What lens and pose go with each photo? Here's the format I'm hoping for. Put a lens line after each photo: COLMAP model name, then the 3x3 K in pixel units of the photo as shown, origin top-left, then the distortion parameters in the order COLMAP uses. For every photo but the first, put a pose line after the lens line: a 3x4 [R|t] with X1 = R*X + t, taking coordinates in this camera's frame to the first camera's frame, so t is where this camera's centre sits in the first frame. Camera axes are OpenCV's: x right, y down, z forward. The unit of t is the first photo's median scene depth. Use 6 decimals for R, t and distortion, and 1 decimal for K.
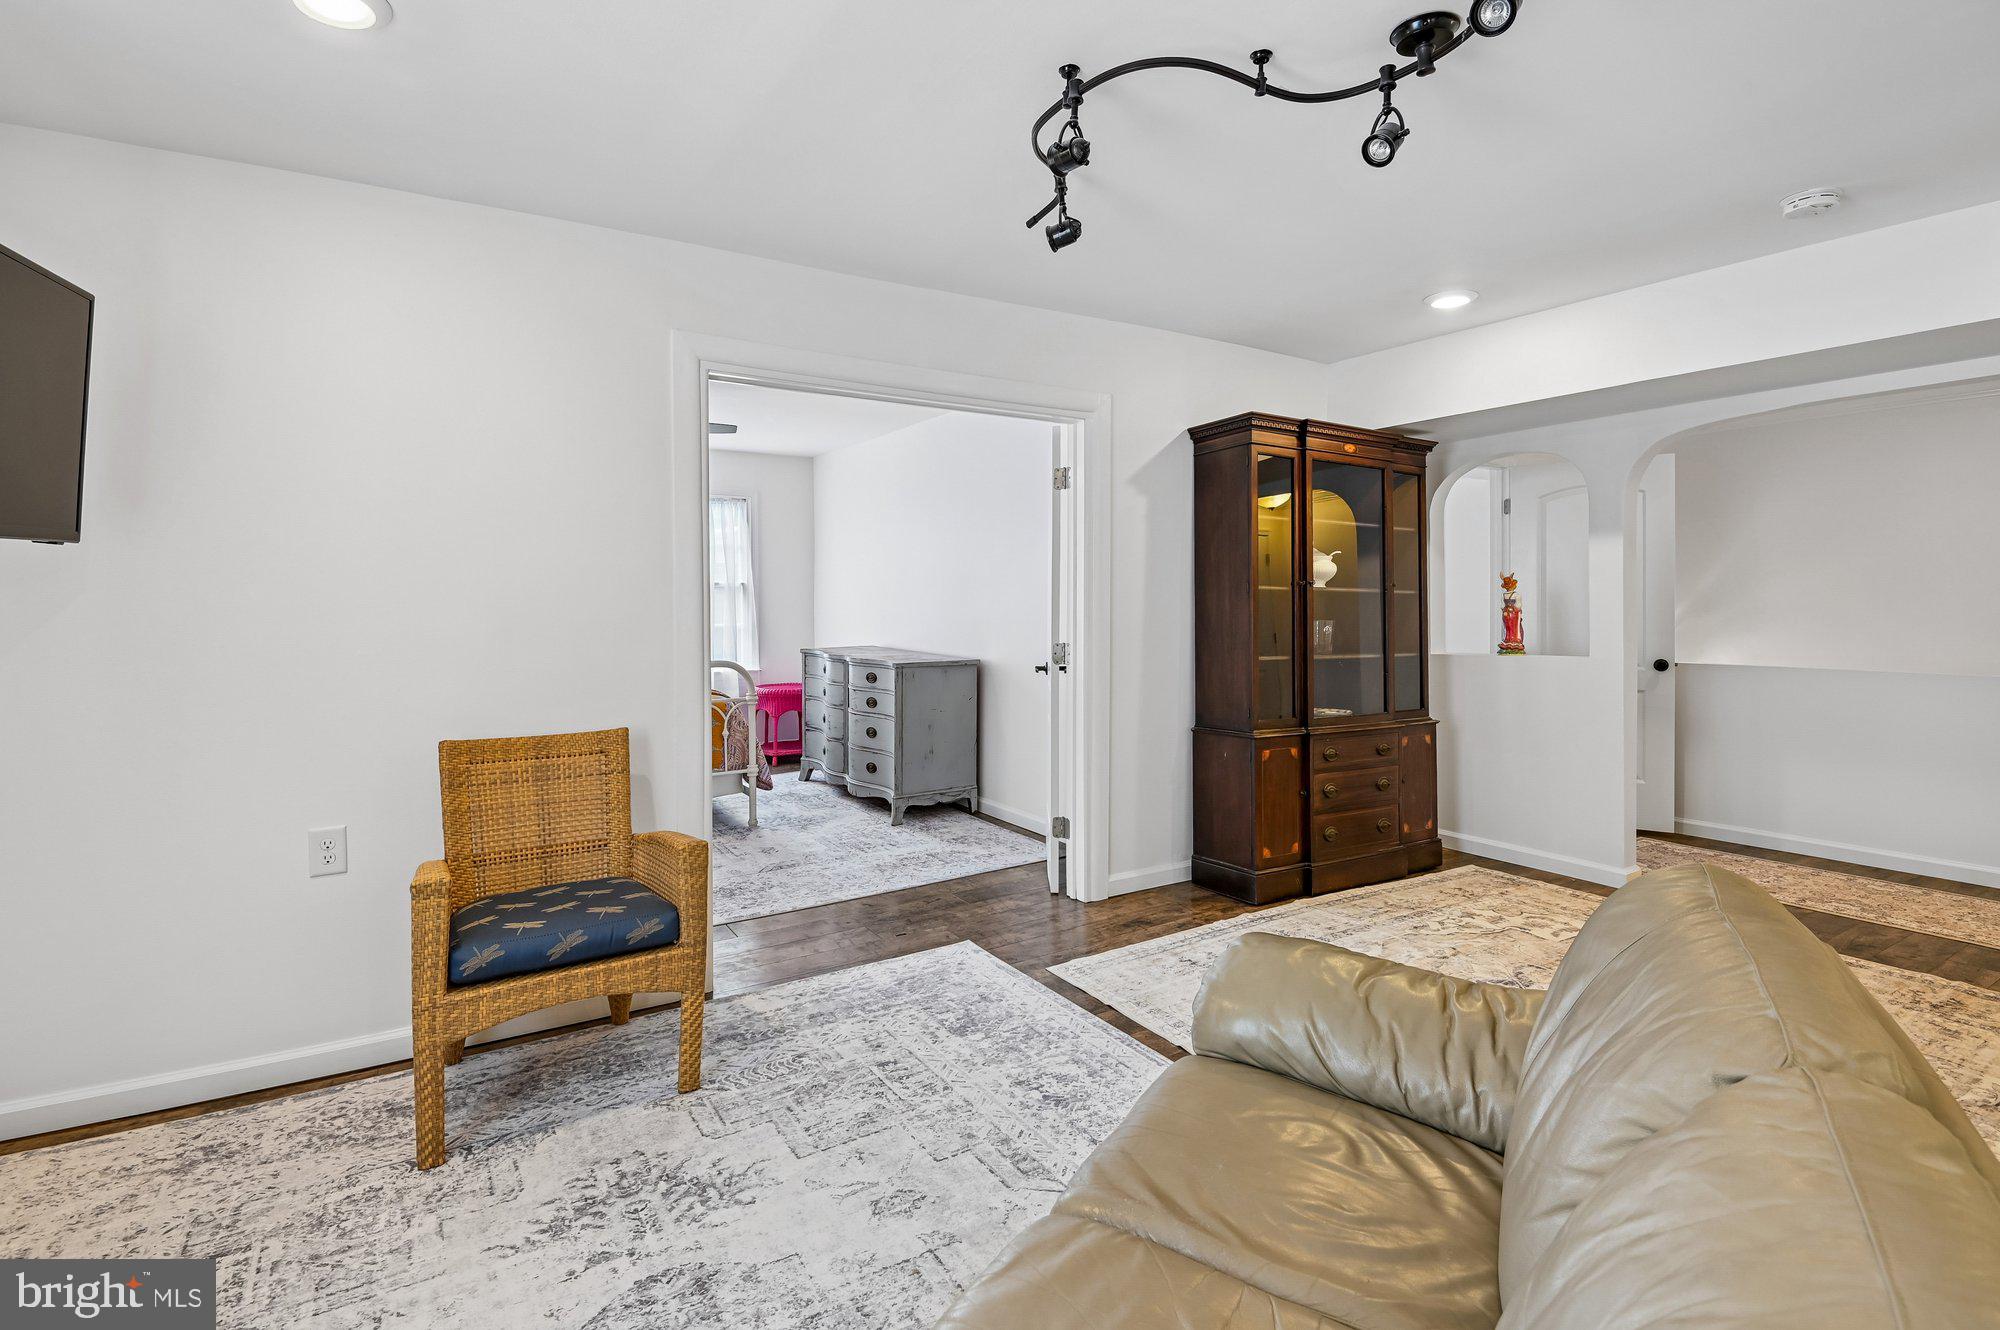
lens RADIAL K [[952.7, 0, 968.5], [0, 952.7, 611.6], [0, 0, 1]] dist [0.034793, -0.032286]
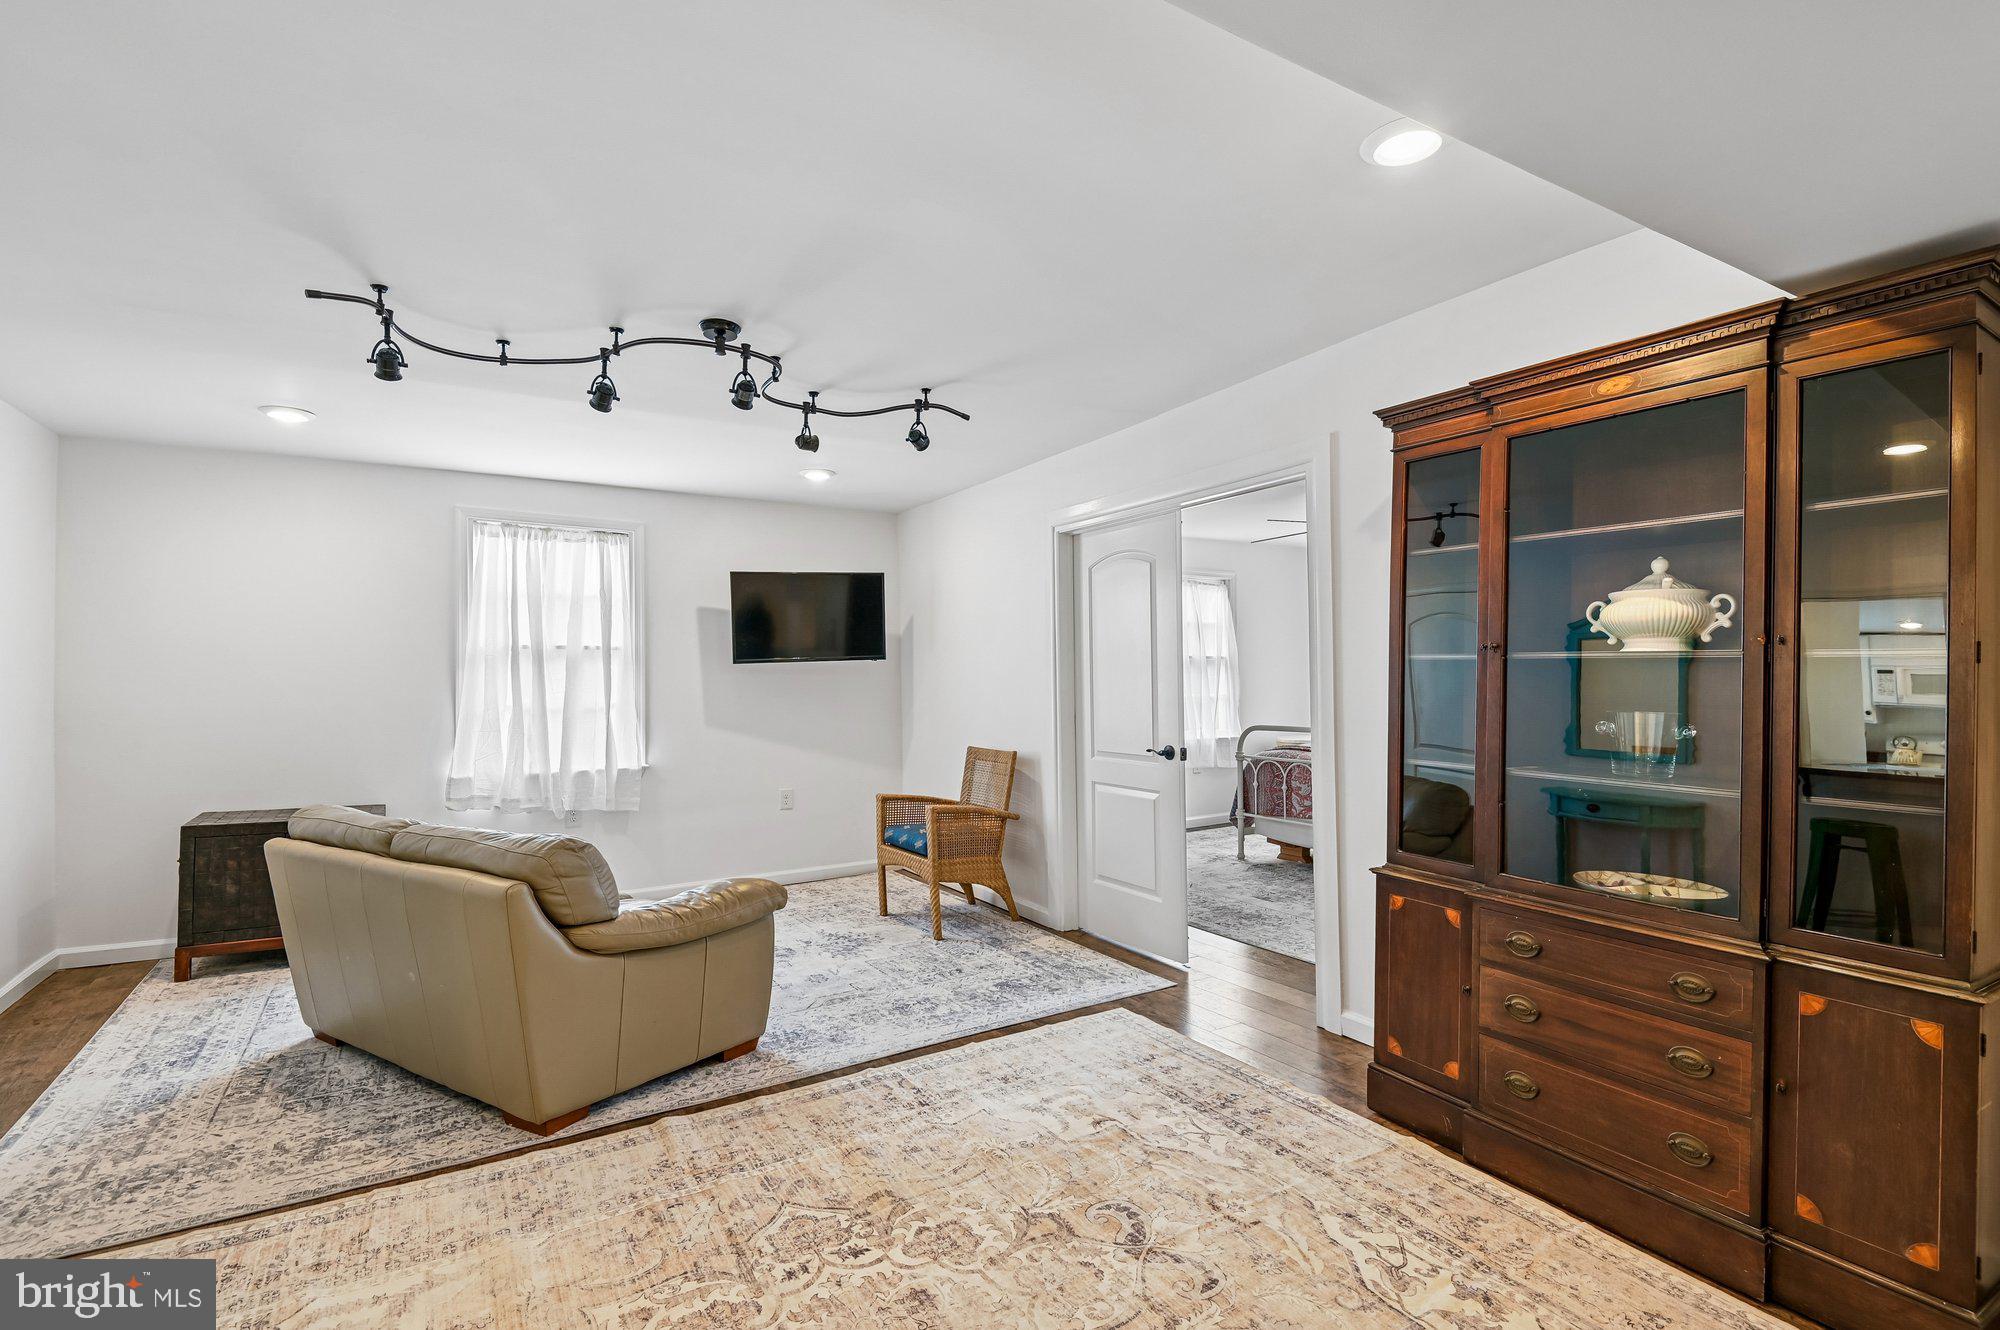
lens RADIAL K [[939.3, 0, 1012.2], [0, 939.3, 661.1], [0, 0, 1]] dist [0.065022, -0.047467]
pose [[-0.001090, -0.018023, -0.999837, 0.955856], [-0.003819, 0.999830, -0.018018, -0.008998], [0.999992, 0.003799, -0.001159, 0.697207]]
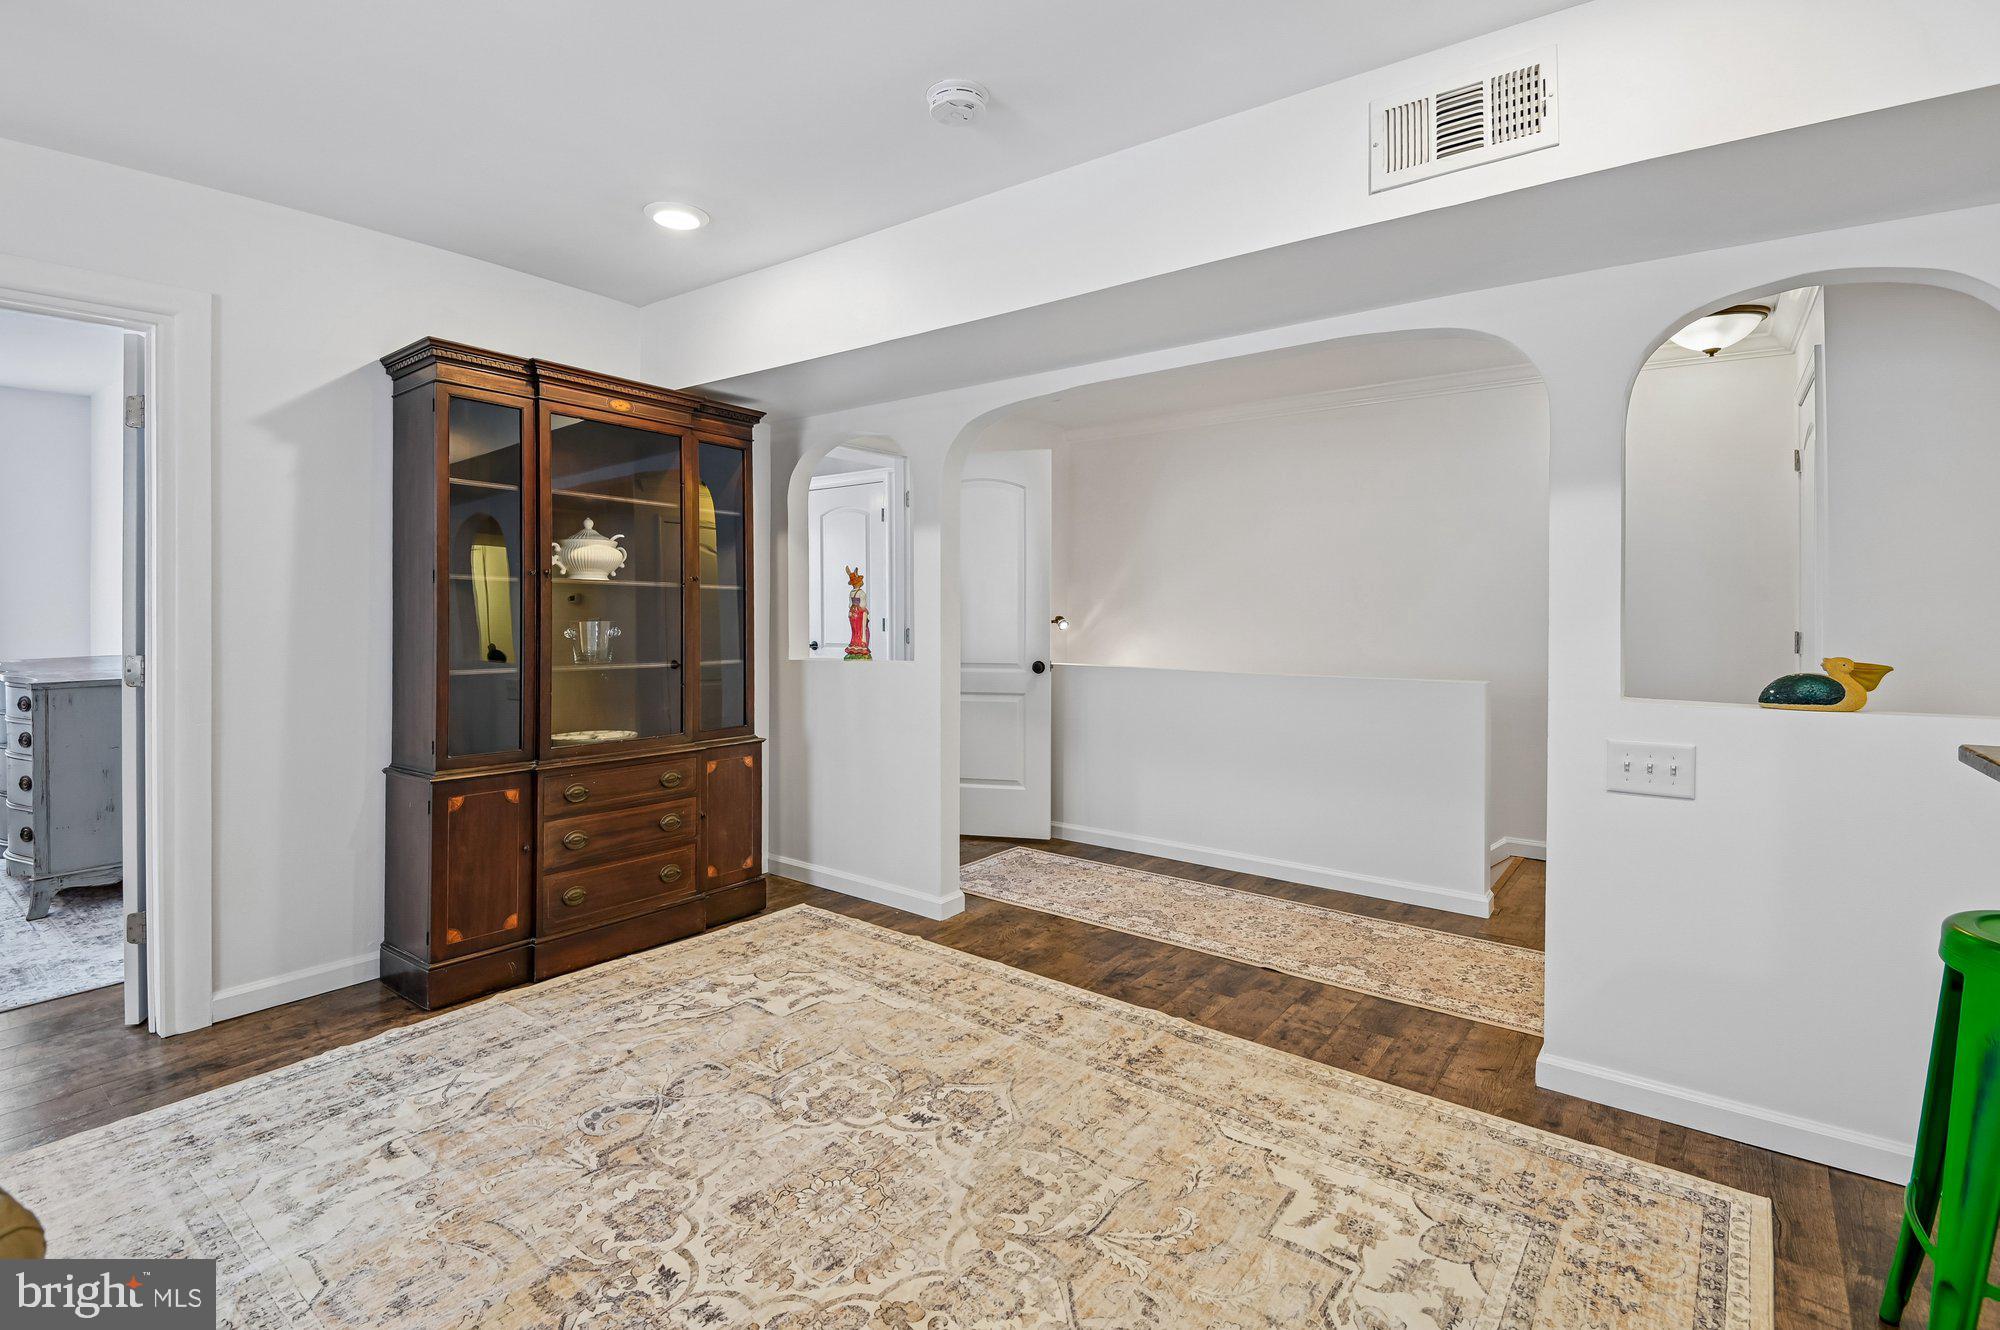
lens RADIAL K [[952.7, 0, 968.5], [0, 952.7, 611.6], [0, 0, 1]] dist [0.034793, -0.032286]
pose [[0.938281, 0.000951, 0.345873, 0.409384], [0.000438, 0.999992, -0.003937, 0.004482], [-0.345874, 0.003845, 0.938273, 0.158661]]
